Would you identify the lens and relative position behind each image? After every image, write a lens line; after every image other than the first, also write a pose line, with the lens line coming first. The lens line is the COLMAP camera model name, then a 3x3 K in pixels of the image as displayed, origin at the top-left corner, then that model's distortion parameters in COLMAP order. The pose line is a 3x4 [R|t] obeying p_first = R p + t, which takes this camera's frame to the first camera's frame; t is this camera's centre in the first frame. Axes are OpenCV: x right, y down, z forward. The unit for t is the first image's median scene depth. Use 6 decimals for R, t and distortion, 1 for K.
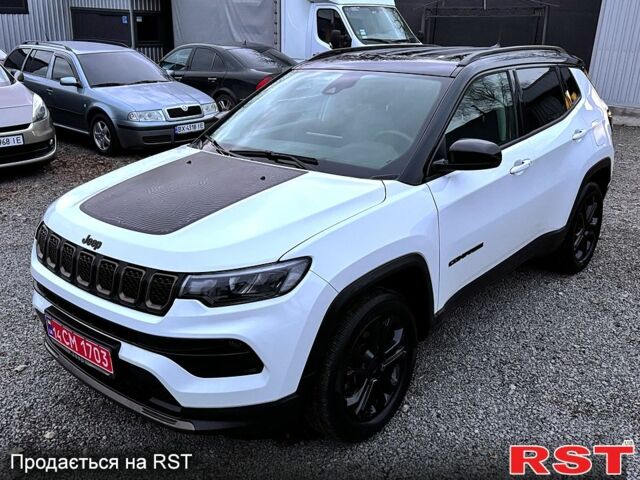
lens RADIAL K [[642.1, 0, 319.1], [0, 642.1, 235.3], [0, 0, 1]] dist [0.014593, 0.000000]
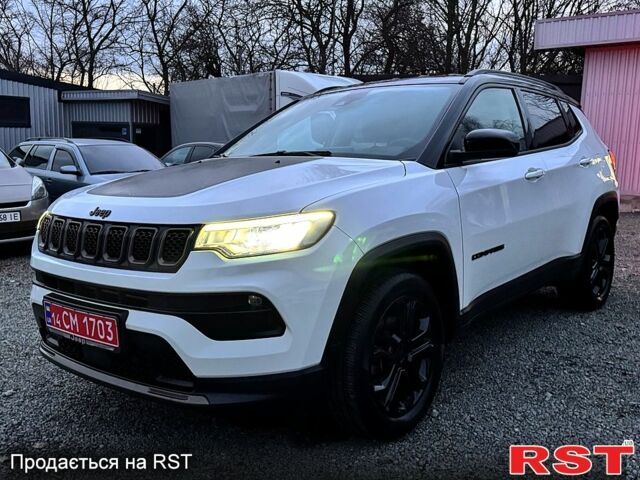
lens RADIAL K [[642.1, 0, 320.8], [0, 642.1, 240.4], [0, 0, 1]] dist [0.014593, 0.000000]
pose [[0.999667, -0.016715, 0.019674, -0.043298], [0.020191, 0.981111, -0.192390, 0.212197], [-0.016087, 0.192723, 0.981121, 0.067497]]
